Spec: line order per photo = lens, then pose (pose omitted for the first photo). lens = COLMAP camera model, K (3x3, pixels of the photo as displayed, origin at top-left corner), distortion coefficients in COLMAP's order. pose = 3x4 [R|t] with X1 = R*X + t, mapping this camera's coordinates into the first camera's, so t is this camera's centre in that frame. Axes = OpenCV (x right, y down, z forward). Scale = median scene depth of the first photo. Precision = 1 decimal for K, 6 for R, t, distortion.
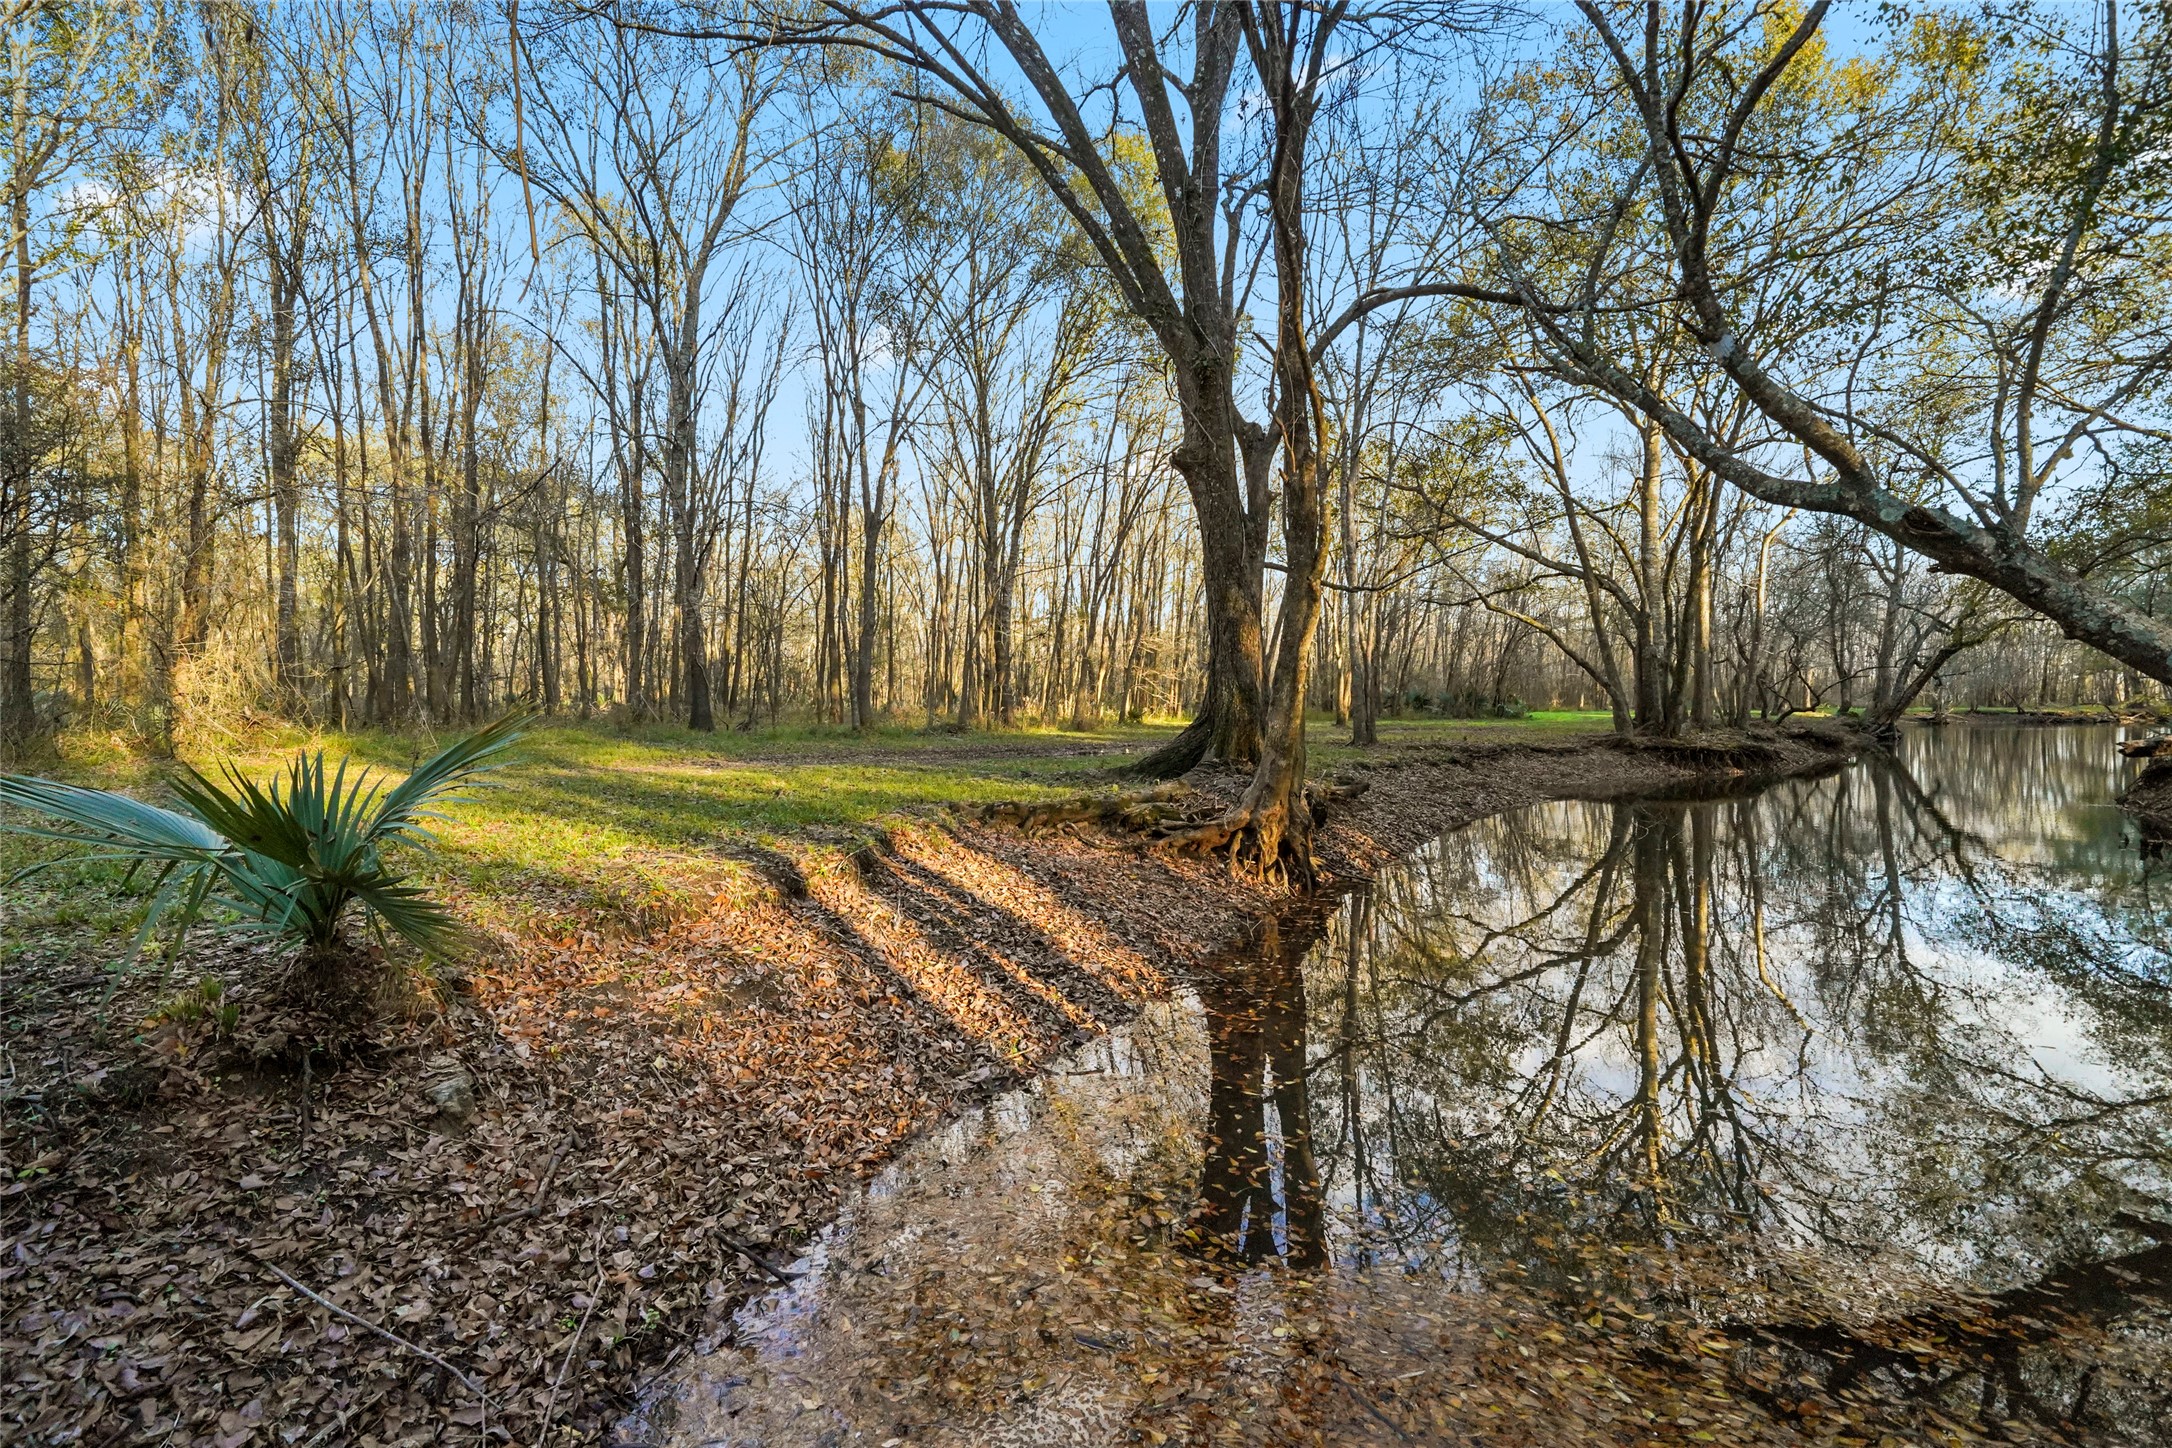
lens RADIAL K [[940.9, 0, 1086.0], [0, 940.9, 724.0], [0, 0, 1]] dist [-0.003049, -0.000497]
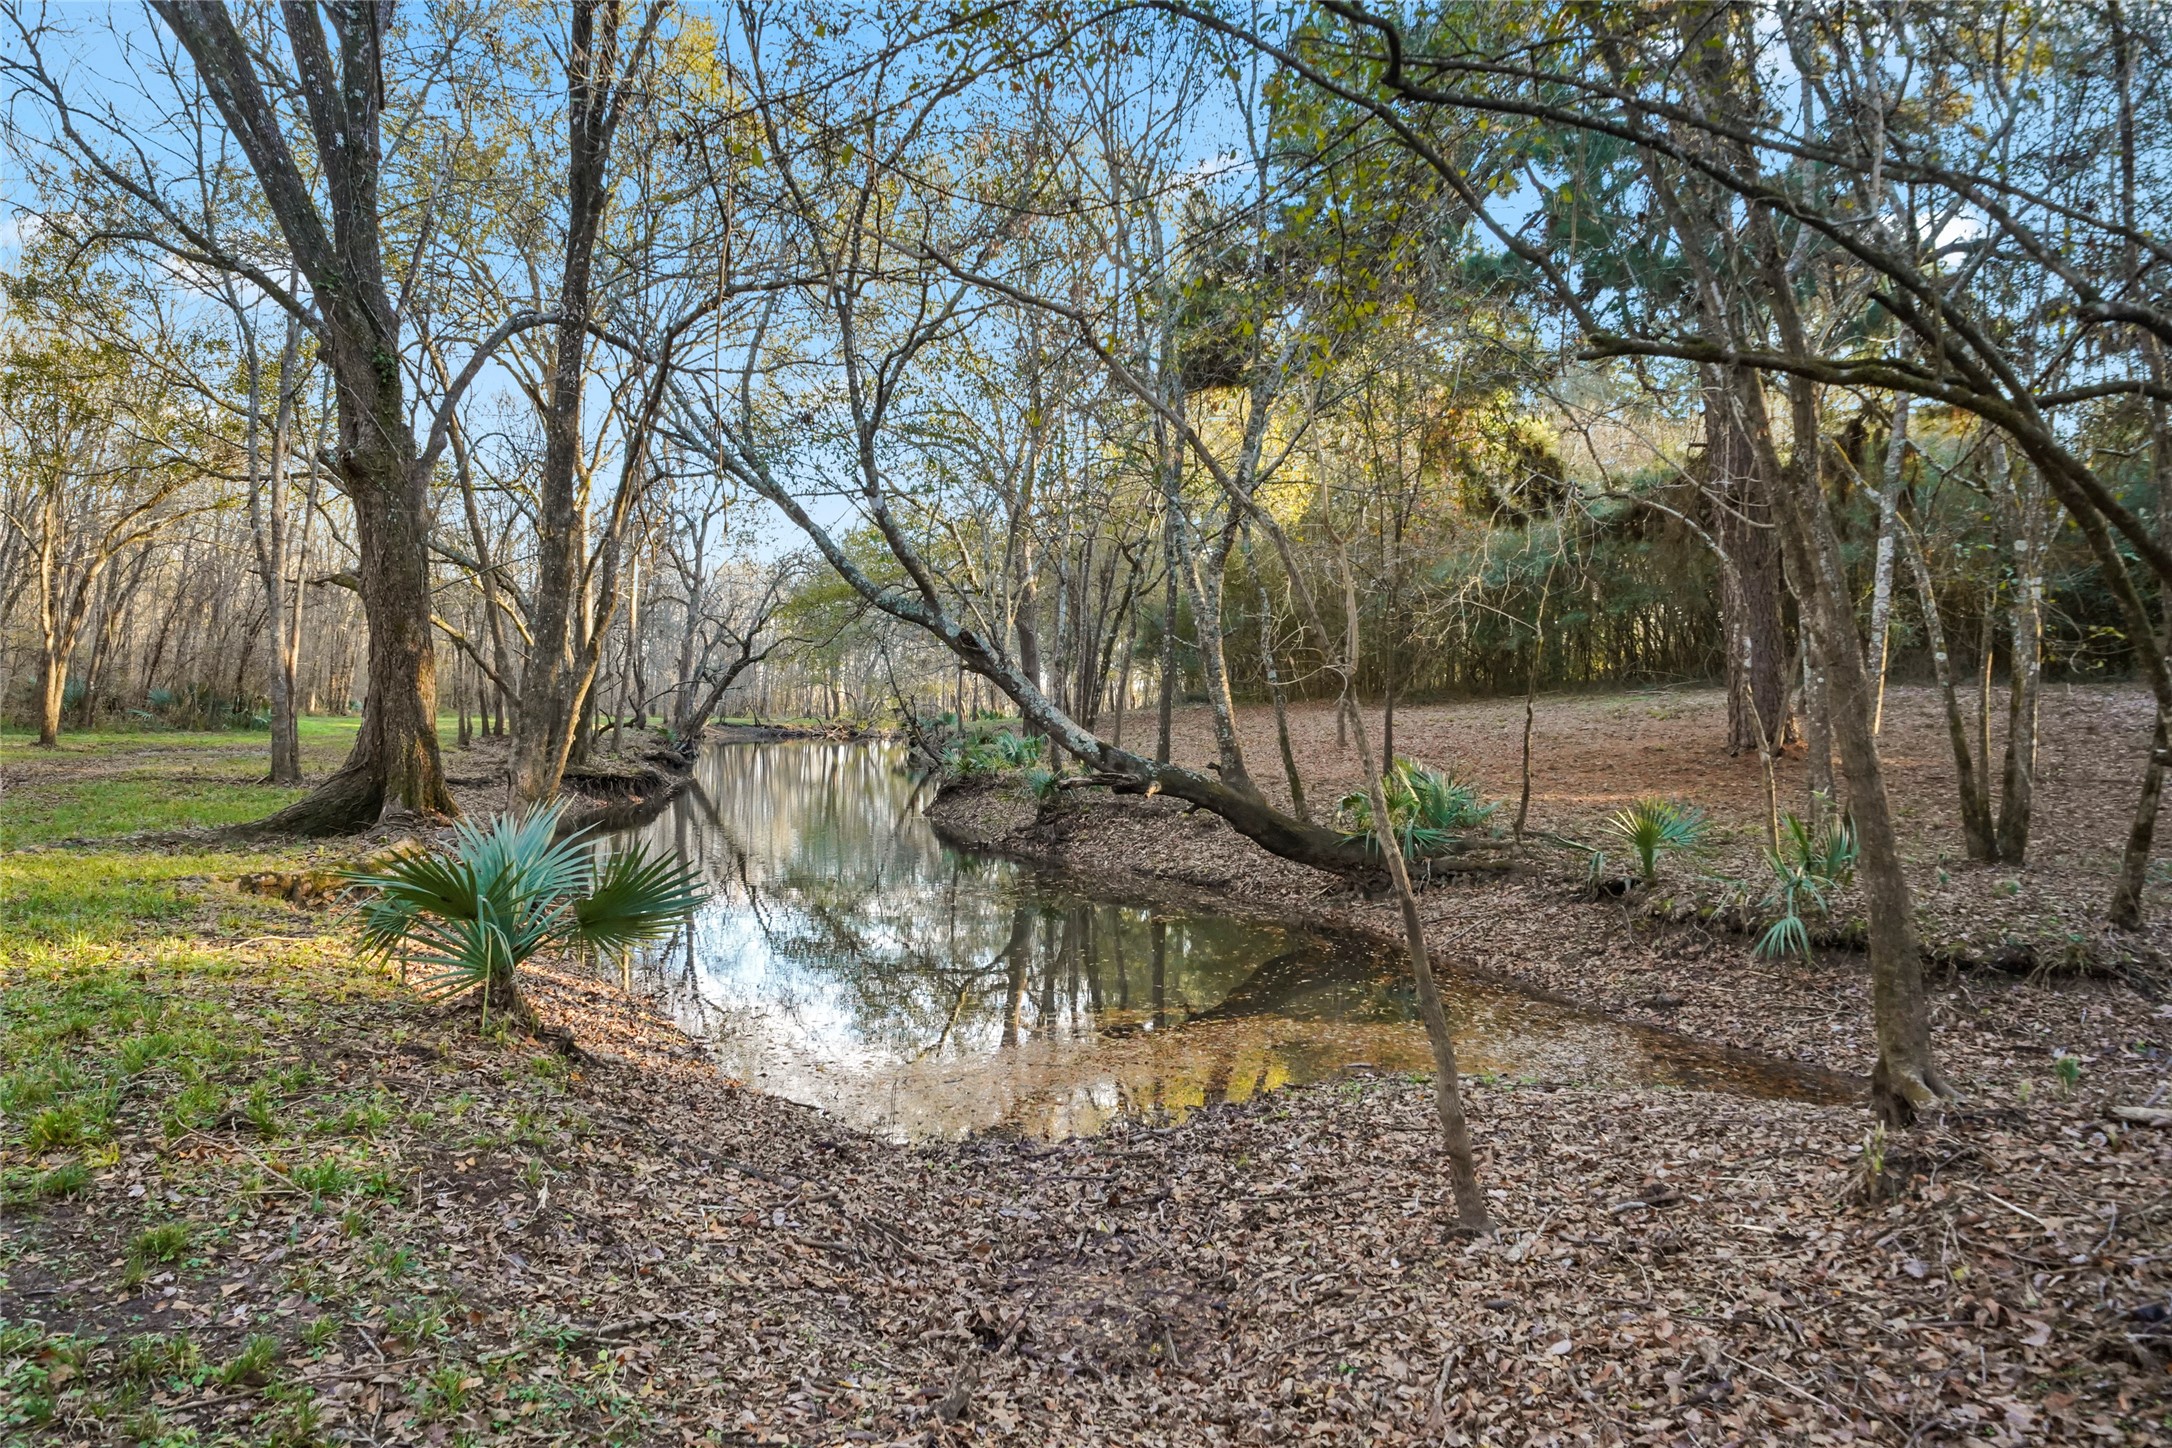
lens RADIAL K [[1464.2, 0, 1086.0], [0, 1464.2, 724.0], [0, 0, 1]] dist [-0.000077, -0.000267]
pose [[0.504336, 0.008725, 0.863463, -0.293202], [-0.008571, 0.999950, -0.005098, -0.017785], [-0.863465, -0.004830, 0.504386, -0.103672]]
